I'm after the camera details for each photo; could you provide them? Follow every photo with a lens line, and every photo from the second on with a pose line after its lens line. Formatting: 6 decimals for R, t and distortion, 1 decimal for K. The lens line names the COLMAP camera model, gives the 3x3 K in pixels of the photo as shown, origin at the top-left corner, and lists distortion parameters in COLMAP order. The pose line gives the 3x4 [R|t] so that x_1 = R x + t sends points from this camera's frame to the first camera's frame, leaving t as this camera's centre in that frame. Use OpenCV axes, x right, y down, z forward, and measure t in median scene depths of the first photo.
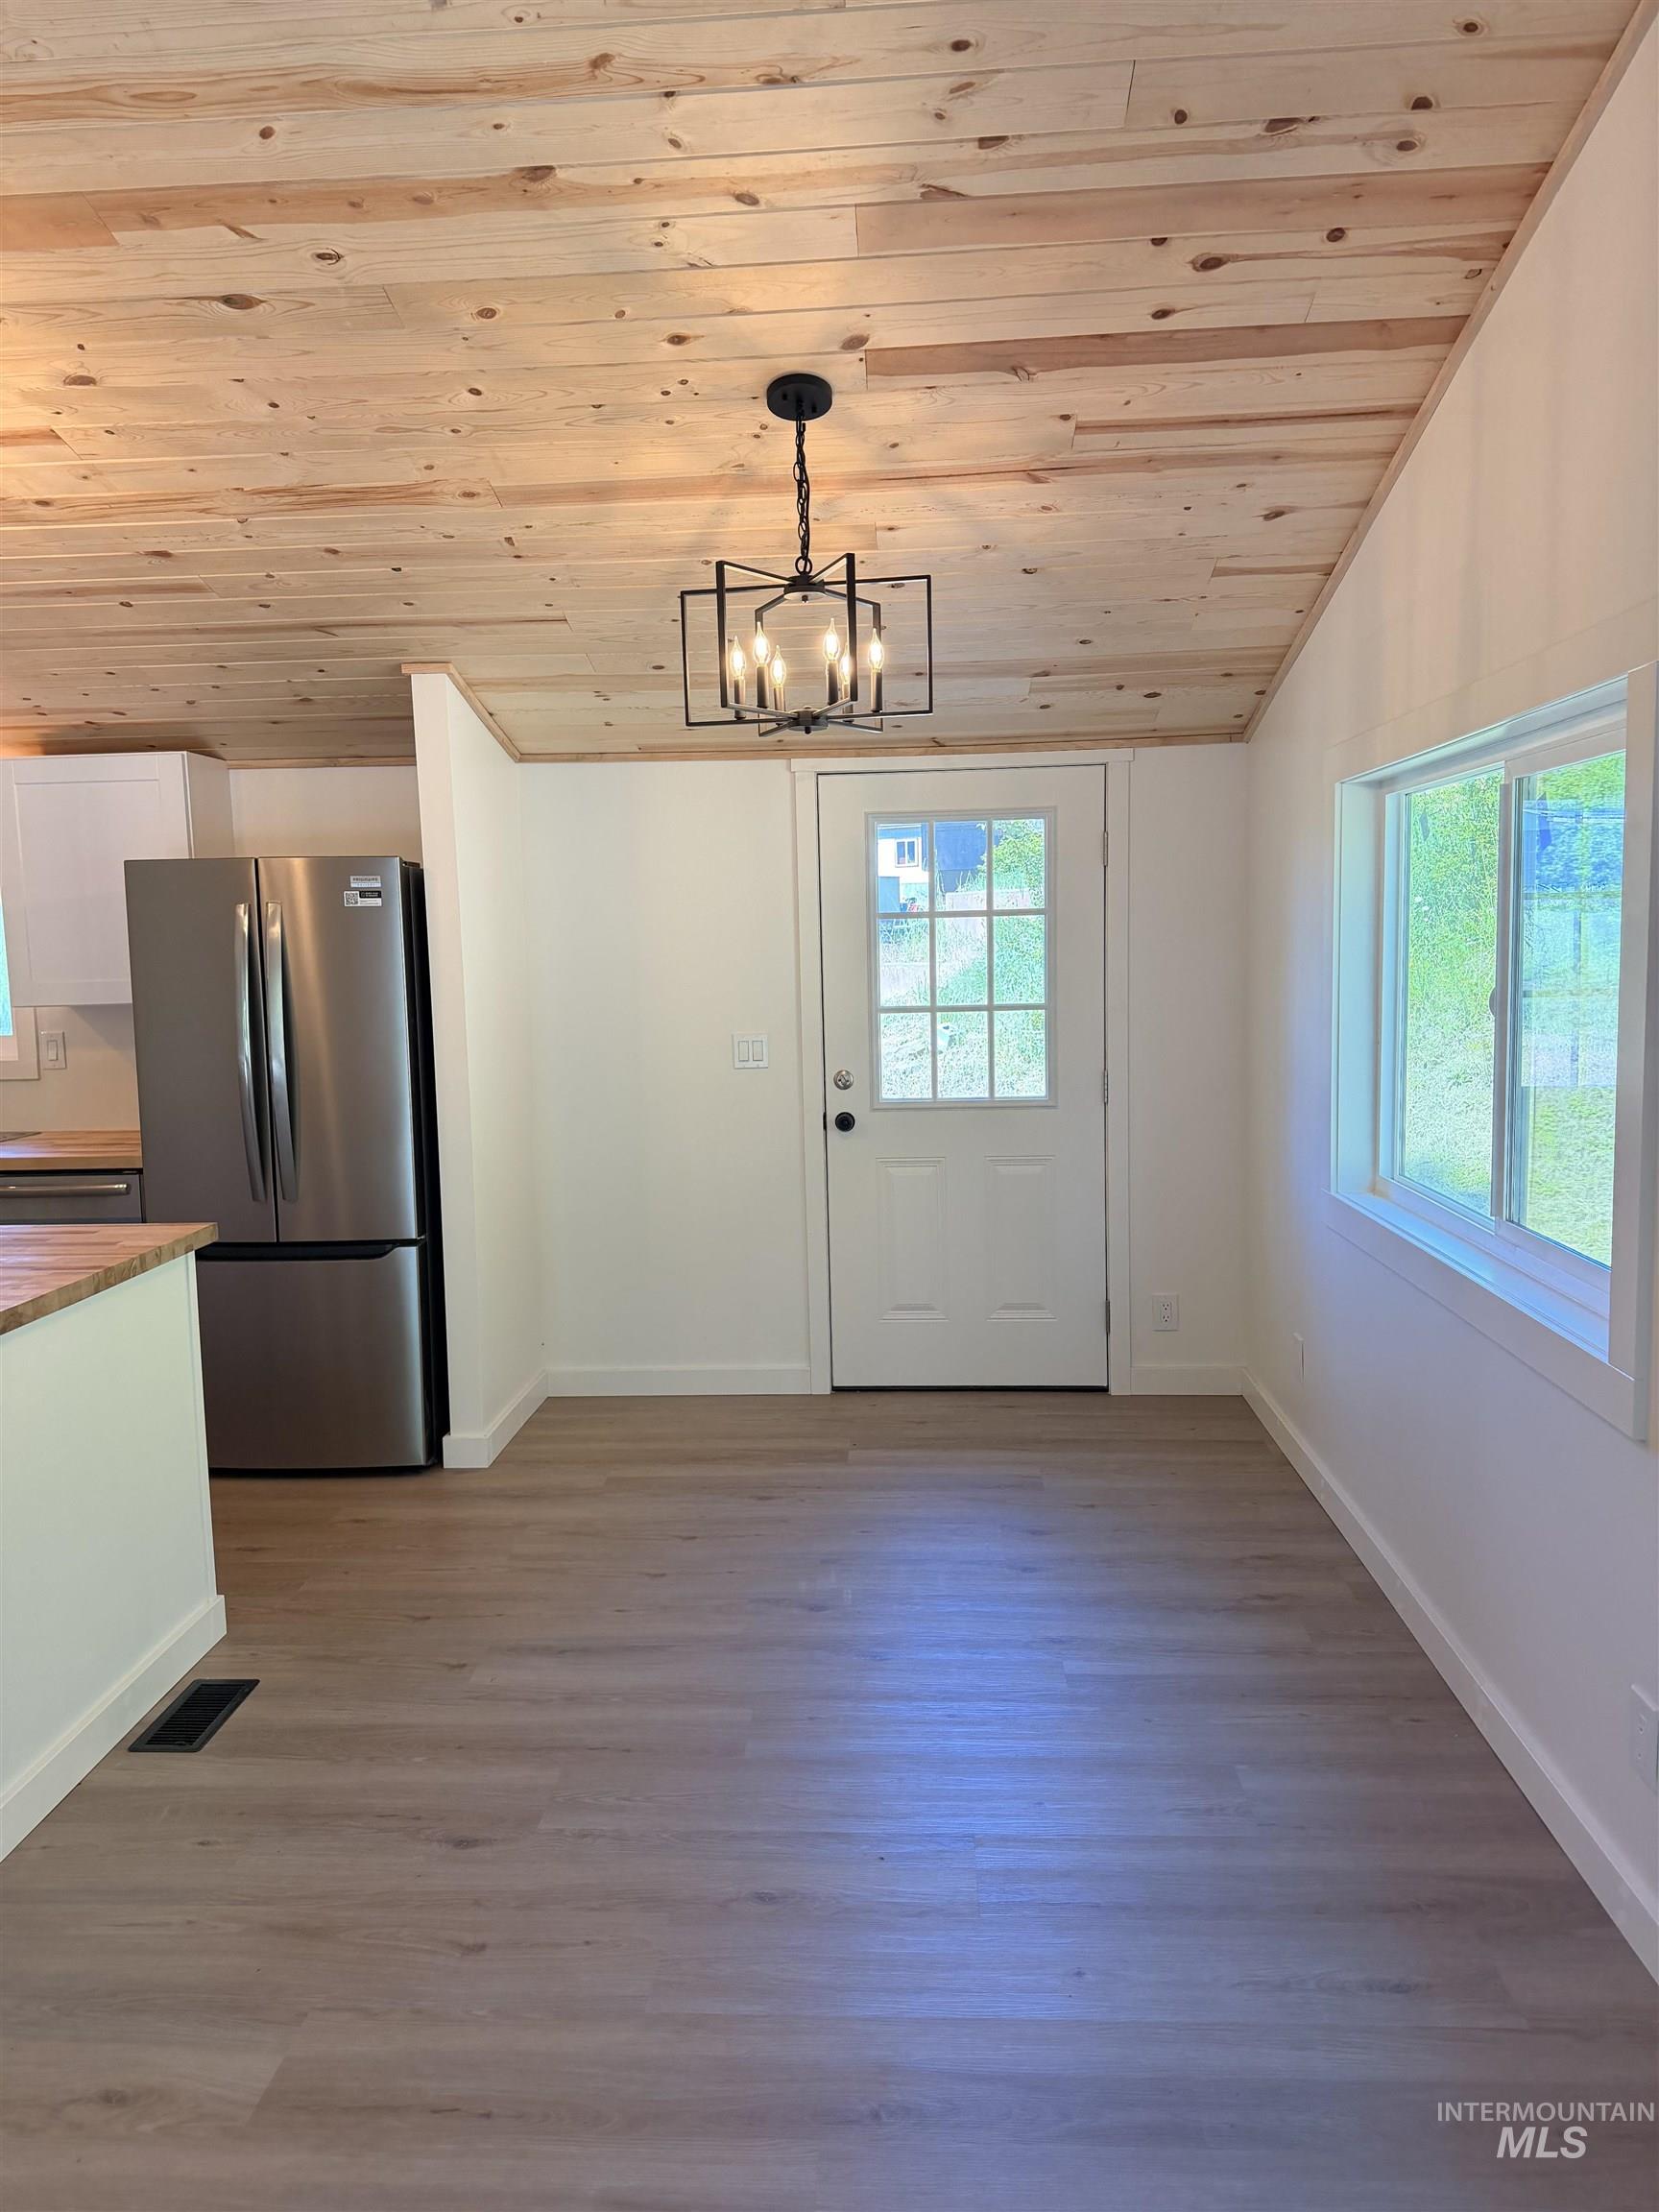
lens RADIAL K [[1561.5, 0, 822.4], [0, 1561.5, 1111.1], [0, 0, 1]] dist [0.041307, -0.041661]
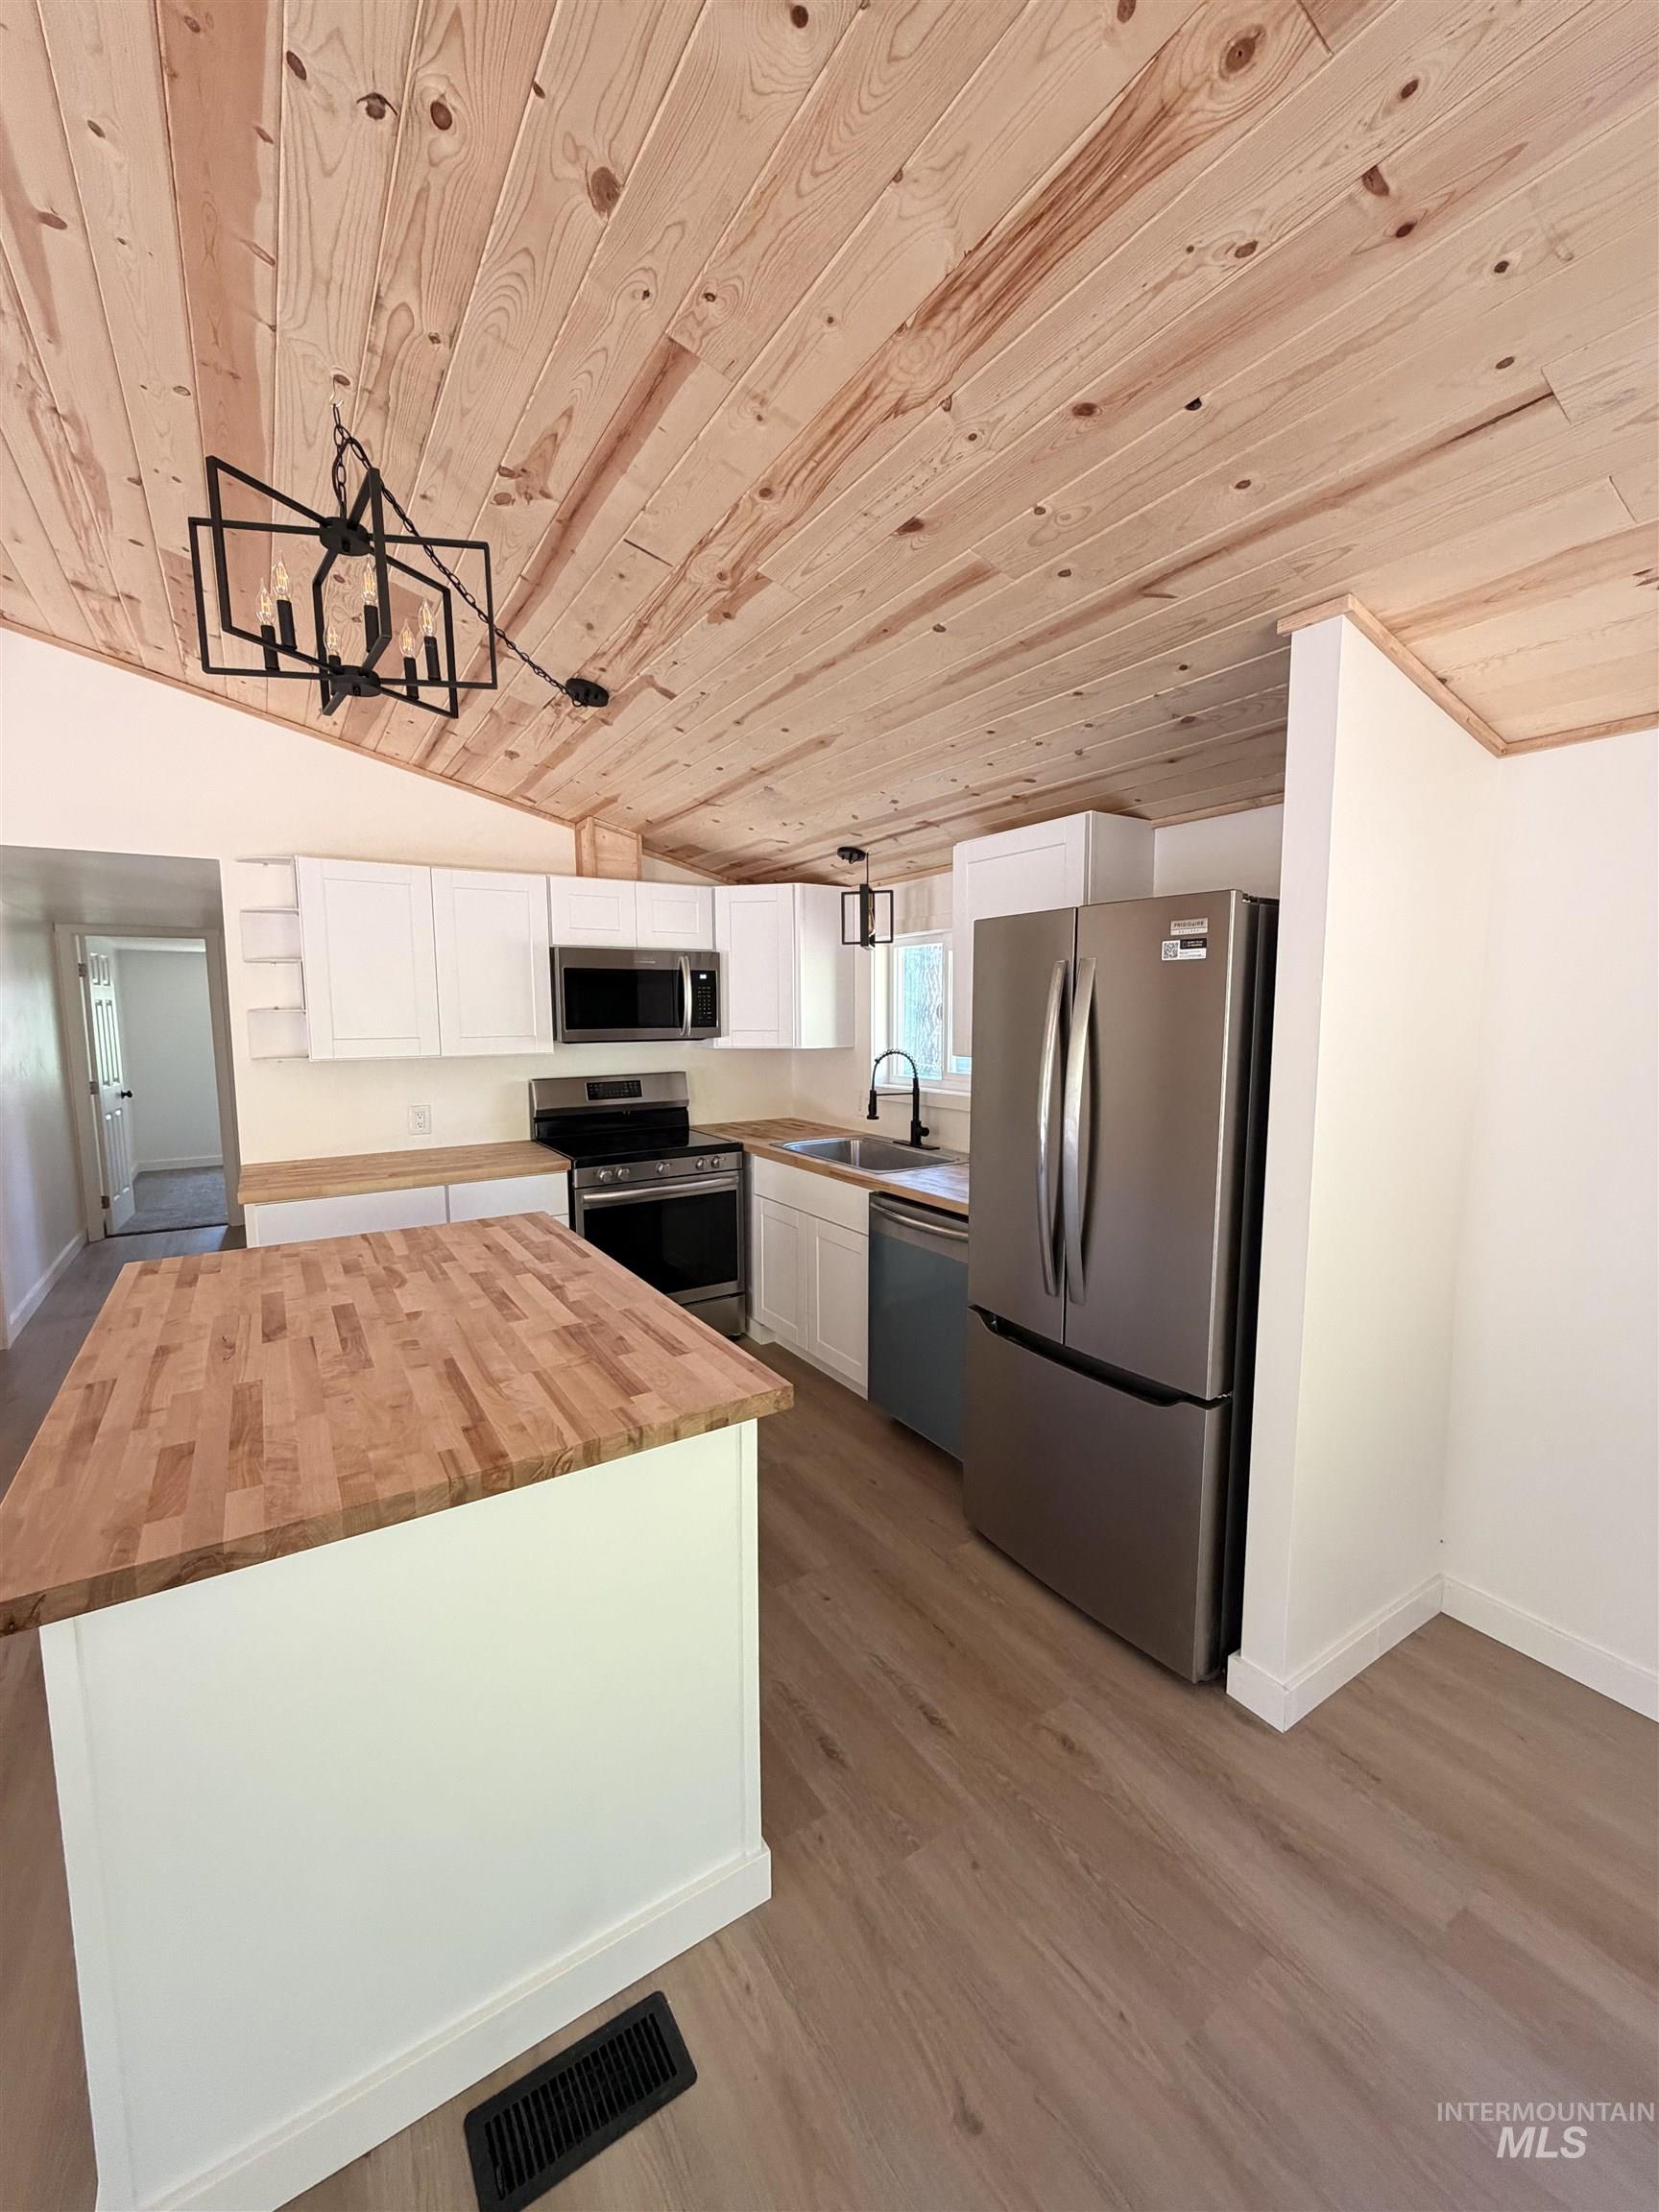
lens RADIAL K [[881.3, 0, 828.7], [0, 881.3, 1099.4], [0, 0, 1]] dist [0.001048, 0.000131]
pose [[0.593870, 0.103462, -0.797881, -0.057595], [-0.097137, 0.993663, 0.056550, -0.088978], [0.798676, 0.043920, 0.600156, 0.766473]]
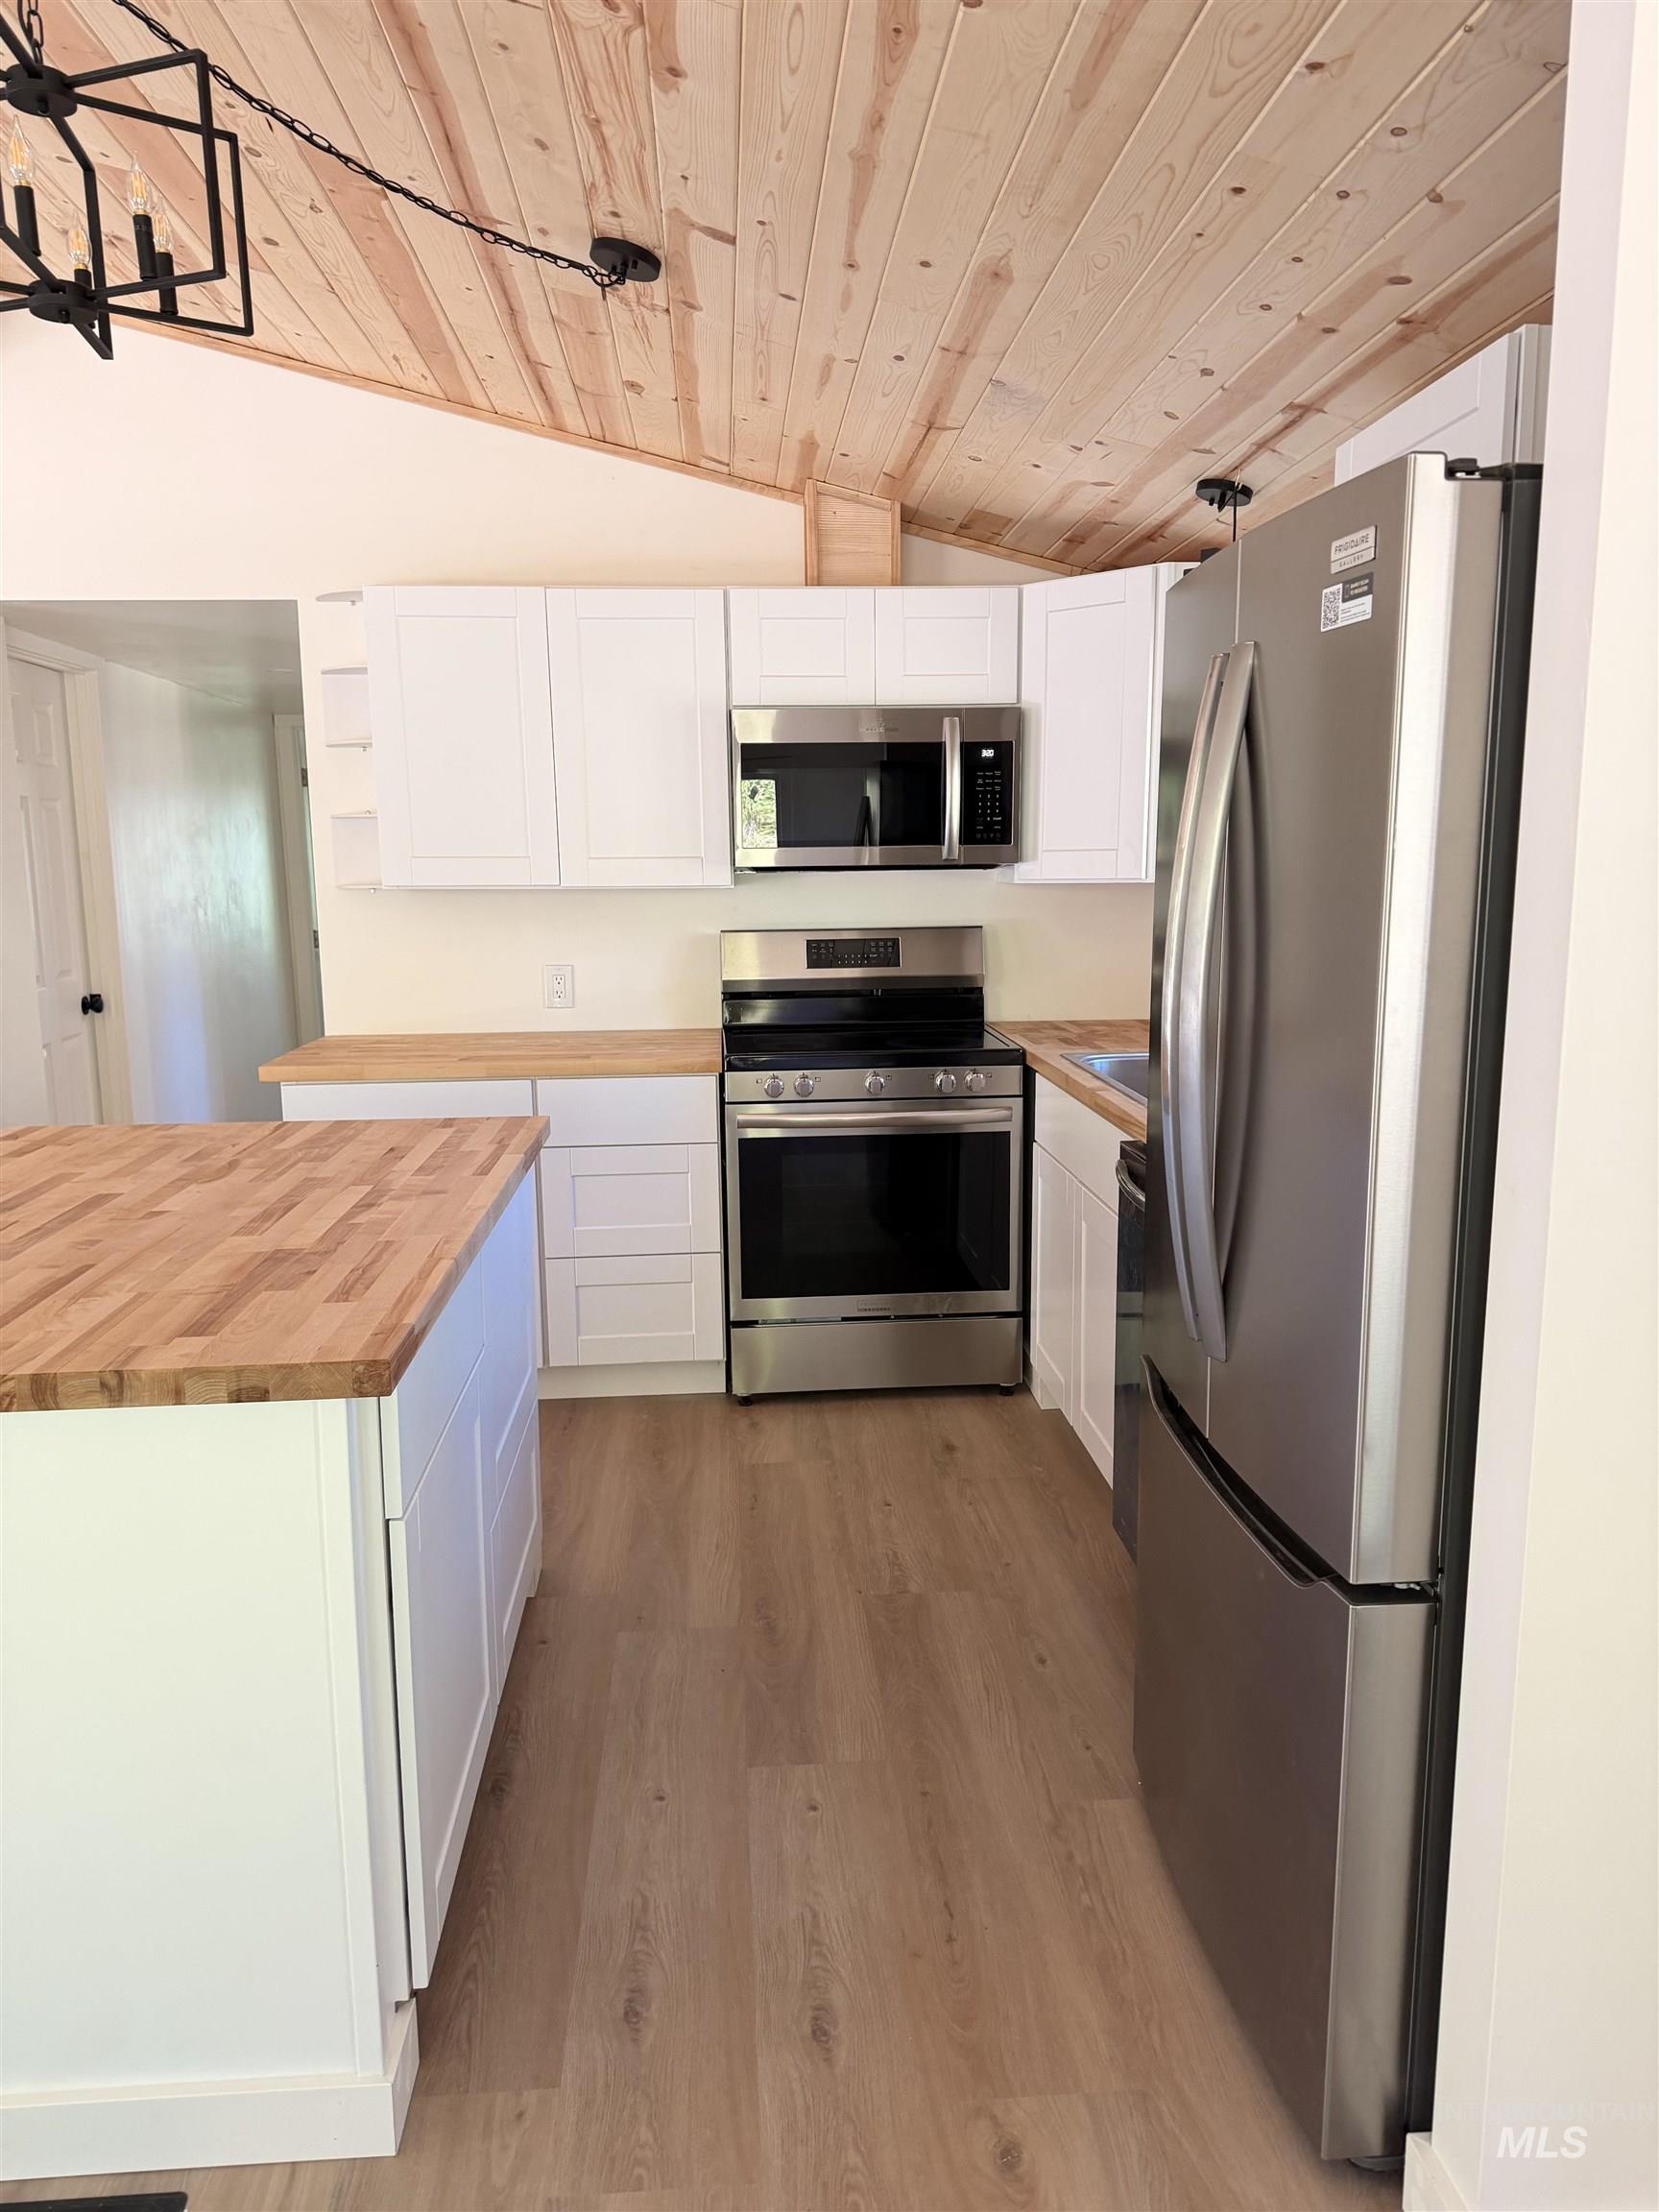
lens RADIAL K [[1561.5, 0, 822.4], [0, 1561.5, 1111.1], [0, 0, 1]] dist [0.041307, -0.041661]
pose [[0.131669, 0.184256, -0.974019, 0.065667], [-0.102621, 0.979828, 0.171482, -0.093321], [0.985968, 0.077376, 0.147921, 1.063187]]
